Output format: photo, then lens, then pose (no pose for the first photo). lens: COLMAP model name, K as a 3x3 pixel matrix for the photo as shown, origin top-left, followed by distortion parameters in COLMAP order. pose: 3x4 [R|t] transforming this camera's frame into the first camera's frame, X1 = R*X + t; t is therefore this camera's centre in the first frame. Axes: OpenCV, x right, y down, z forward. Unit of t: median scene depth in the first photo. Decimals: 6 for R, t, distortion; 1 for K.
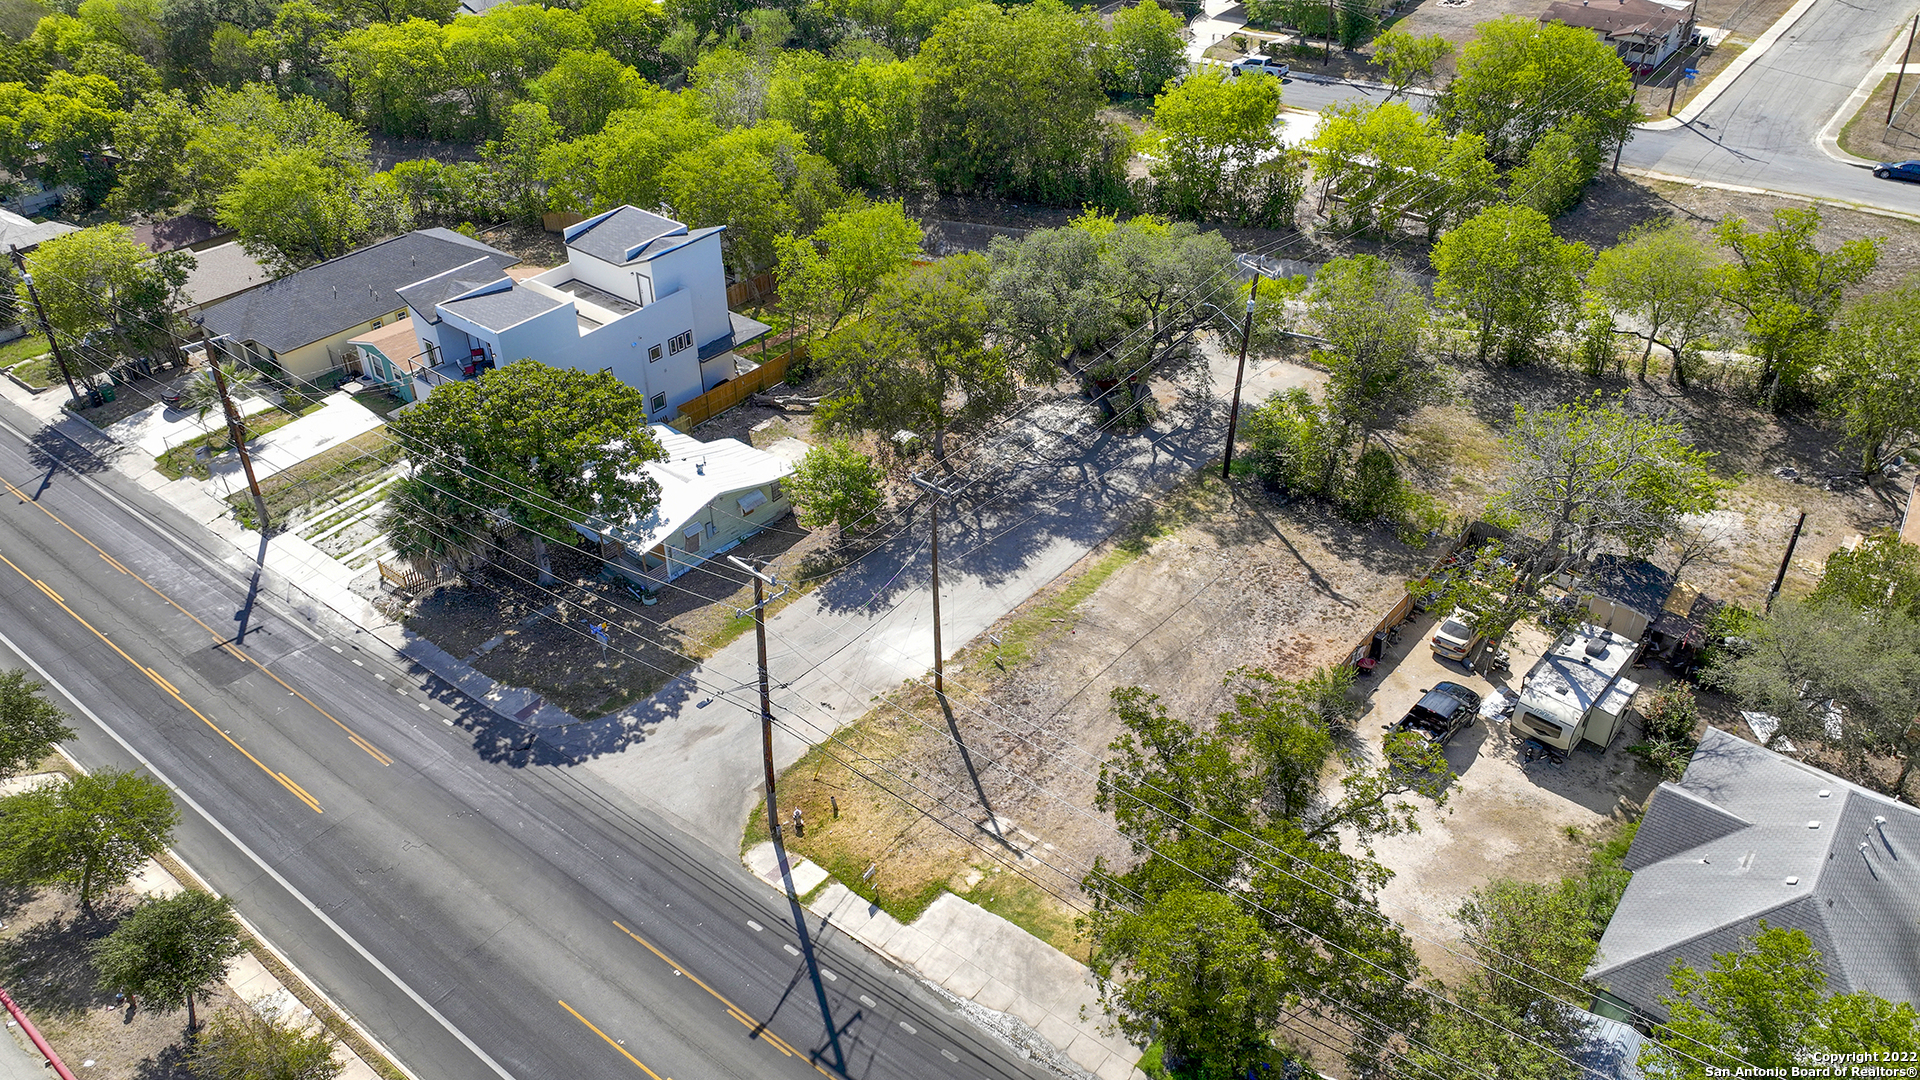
lens RADIAL K [[1359.8, 0, 969.1], [0, 1359.8, 546.2], [0, 0, 1]] dist [0.000008, -0.008385]
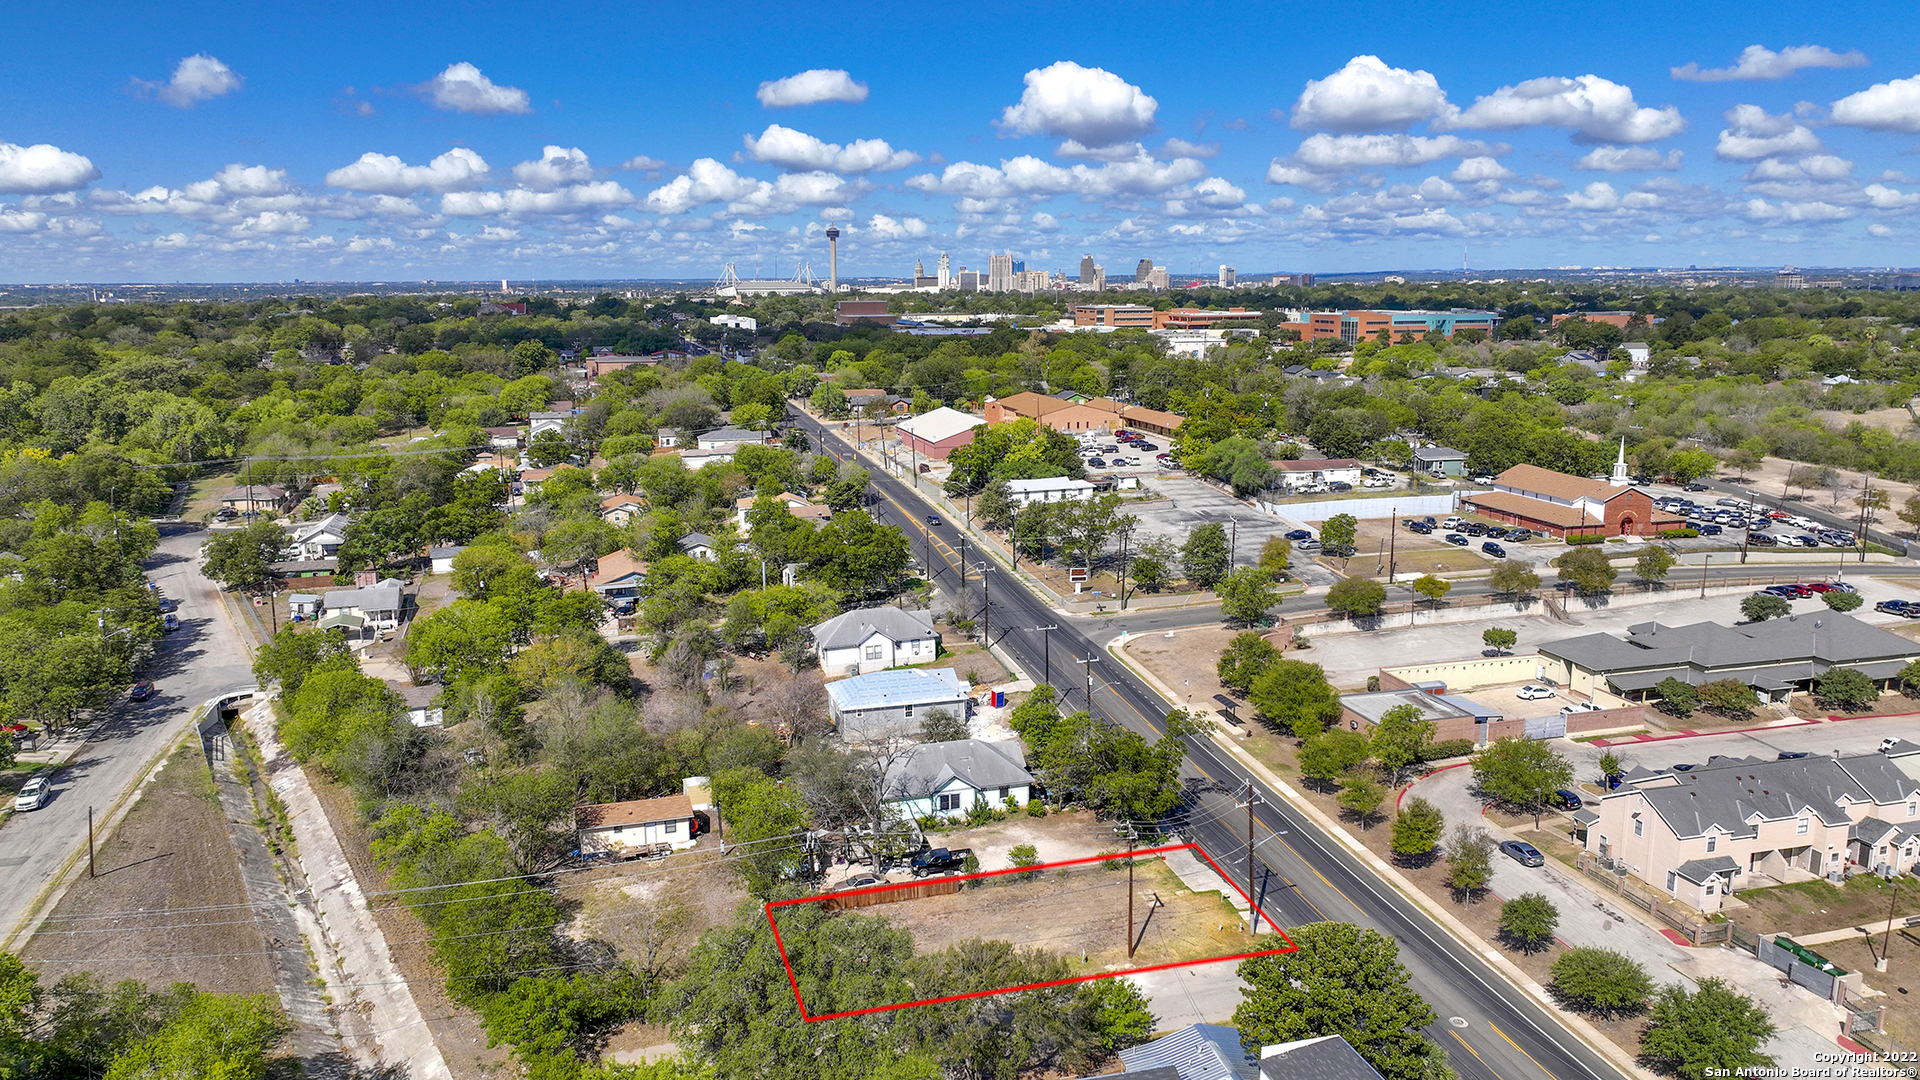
lens RADIAL K [[1359.8, 0, 958.1], [0, 1359.8, 544.2], [0, 0, 1]] dist [0.000008, -0.008385]
pose [[-0.806071, -0.101723, 0.583011, -0.769721], [0.350503, 0.711710, 0.608784, -1.342930], [-0.476862, 0.695070, -0.538034, 1.600761]]
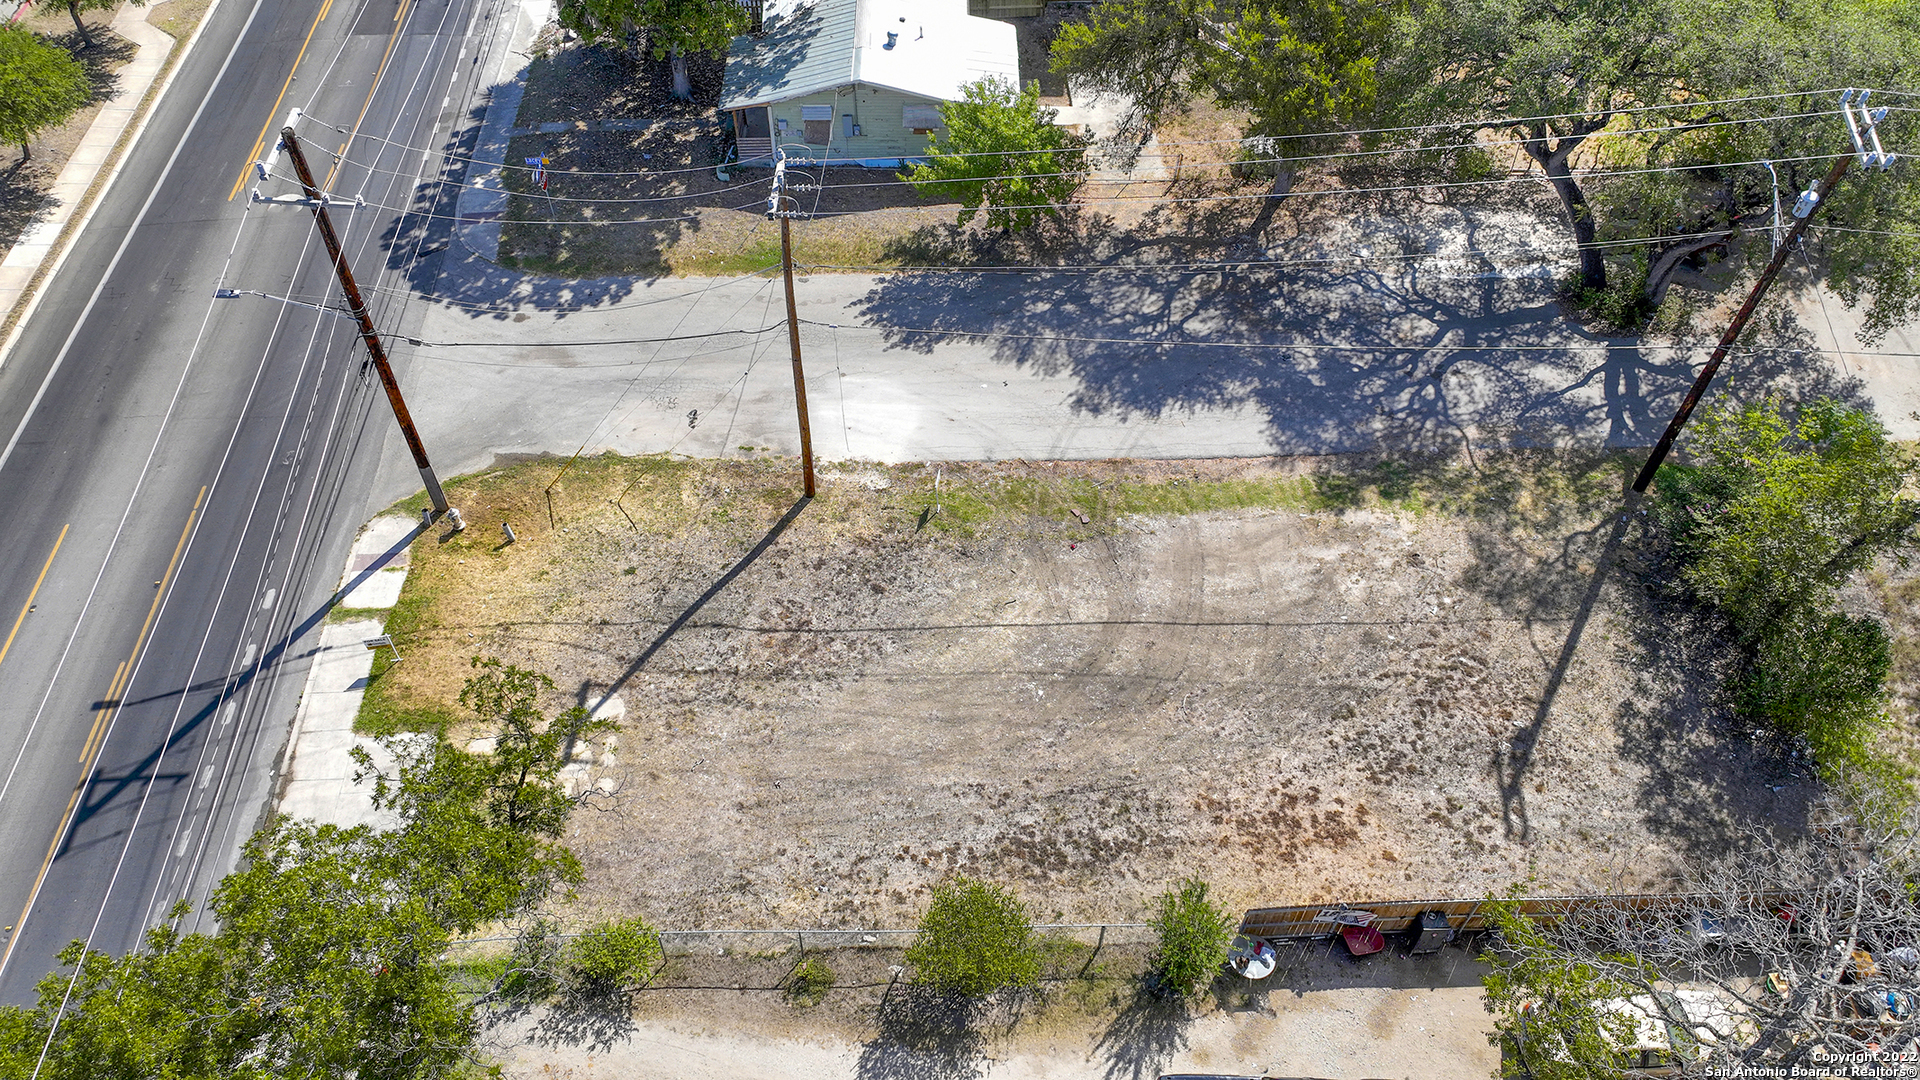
lens RADIAL K [[1359.8, 0, 971.2], [0, 1359.8, 540.2], [0, 0, 1]] dist [0.000008, -0.008385]
pose [[0.663186, 0.590609, -0.459744, 0.326692], [-0.430337, 0.803466, 0.411404, -0.168529], [0.612368, -0.074993, 0.787008, 0.510680]]
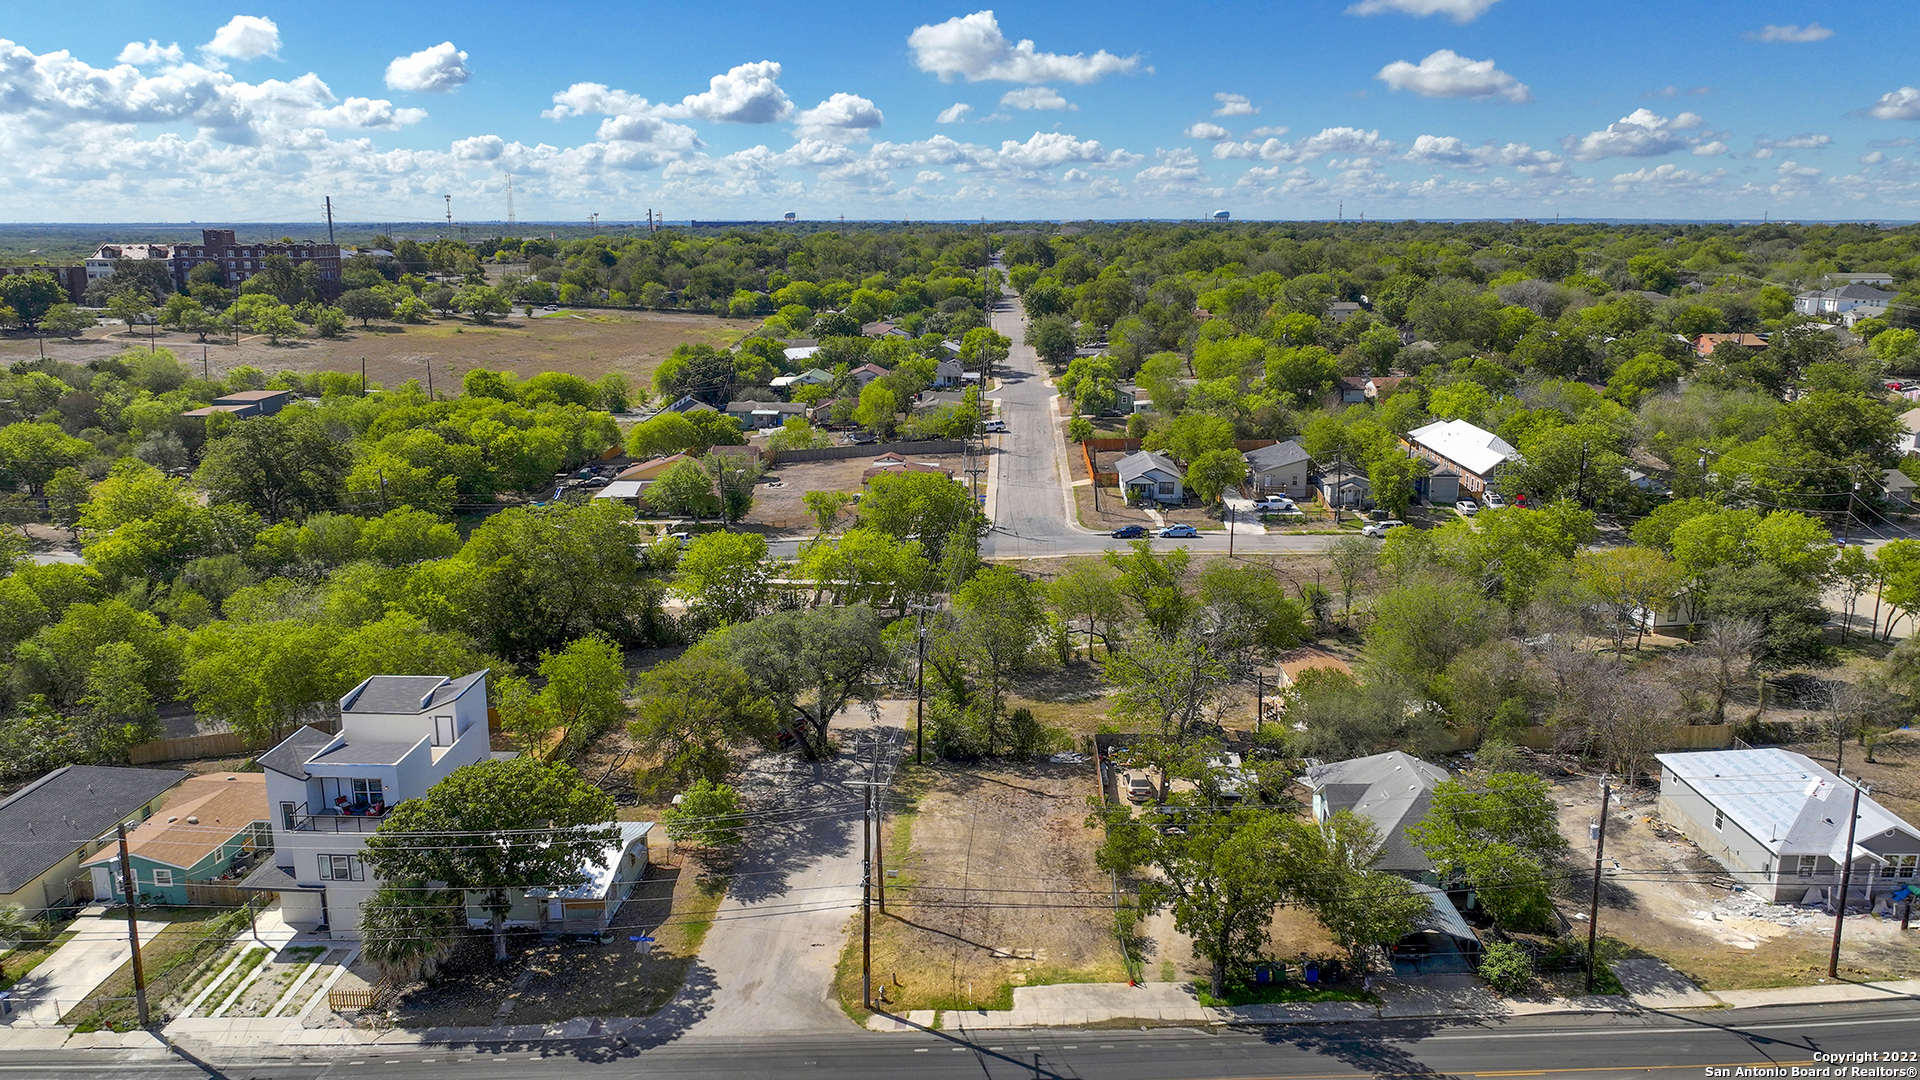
lens RADIAL K [[1359.8, 0, 965.9], [0, 1359.8, 548.4], [0, 0, 1]] dist [0.000008, -0.008385]
pose [[0.801293, -0.133408, 0.583209, -0.660121], [0.339687, 0.903904, -0.259942, 0.152077], [-0.492486, 0.406398, 0.769609, -0.208151]]
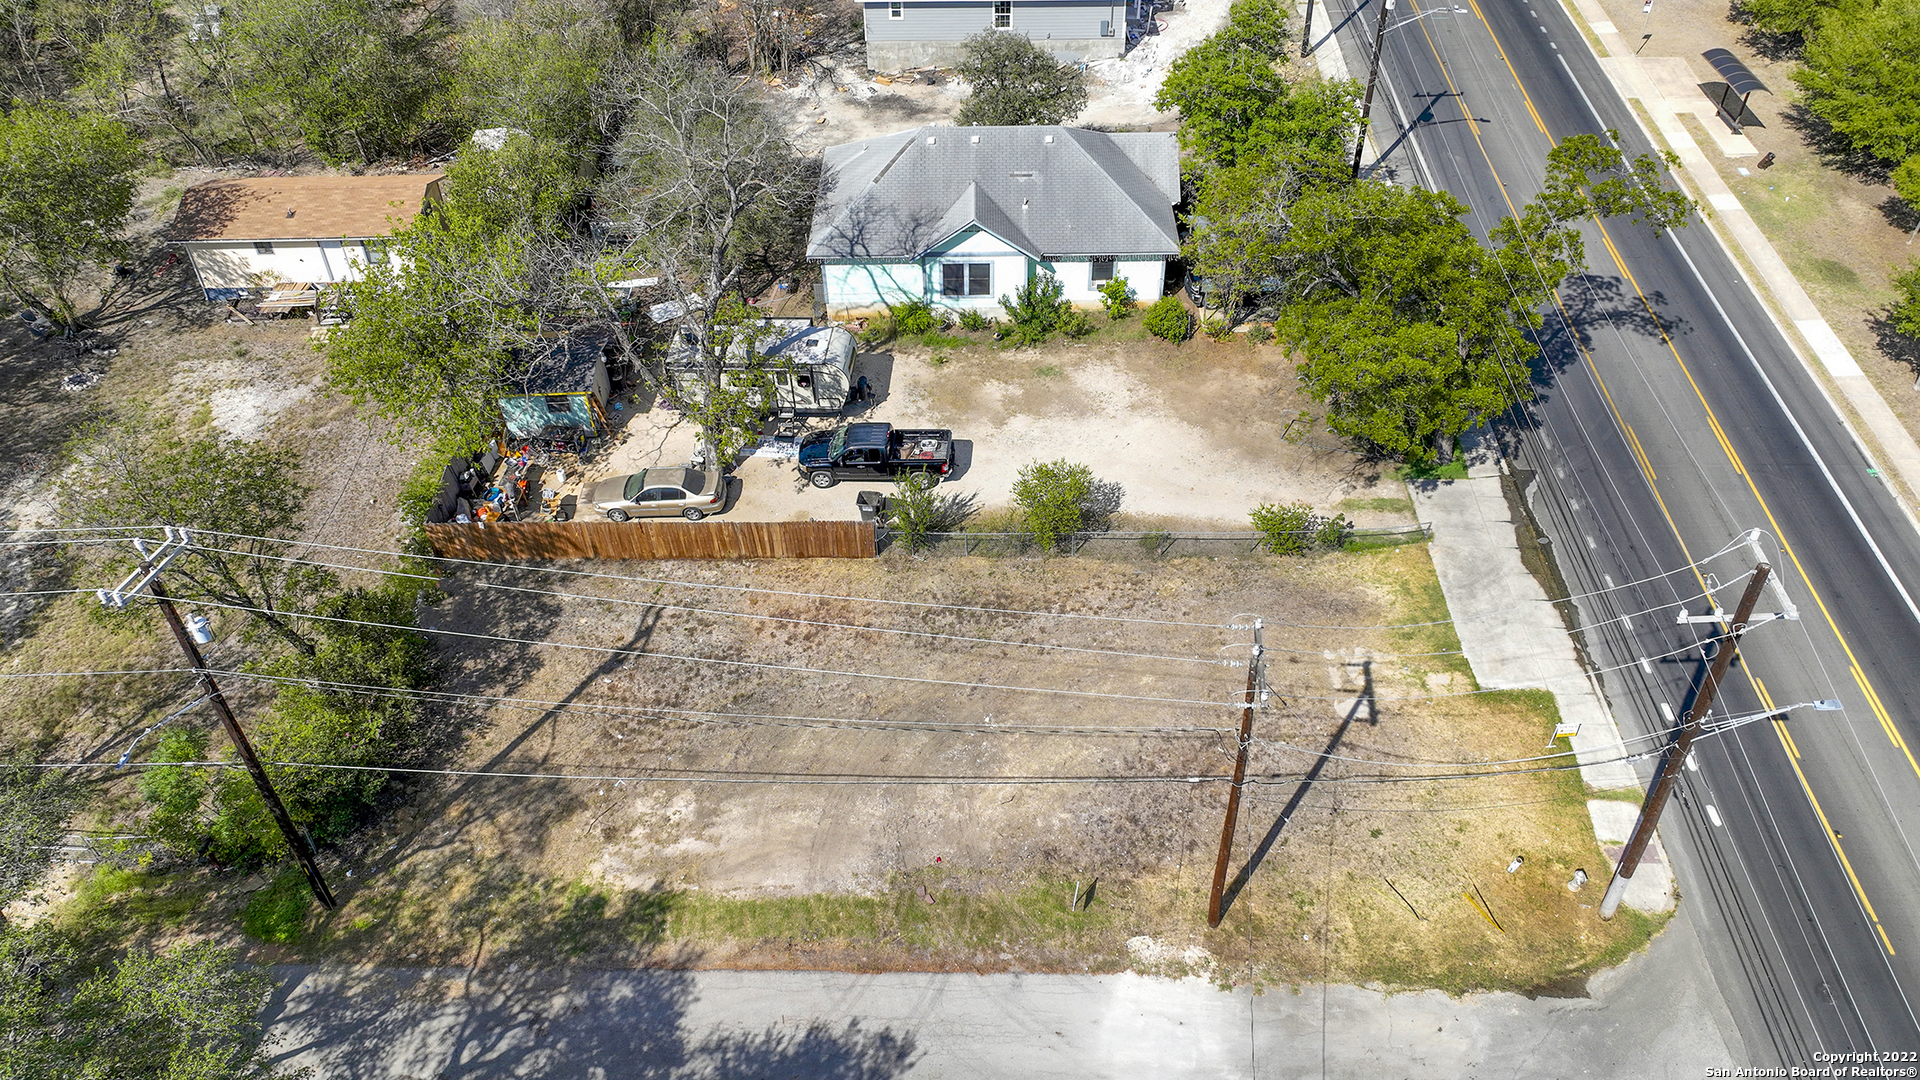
lens RADIAL K [[1359.8, 0, 964.2], [0, 1359.8, 537.3], [0, 0, 1]] dist [0.000008, -0.008385]
pose [[-0.608954, -0.525725, 0.593960, -0.214033], [0.468966, 0.365295, 0.804133, -0.471539], [-0.639723, 0.768227, 0.024099, 0.885455]]
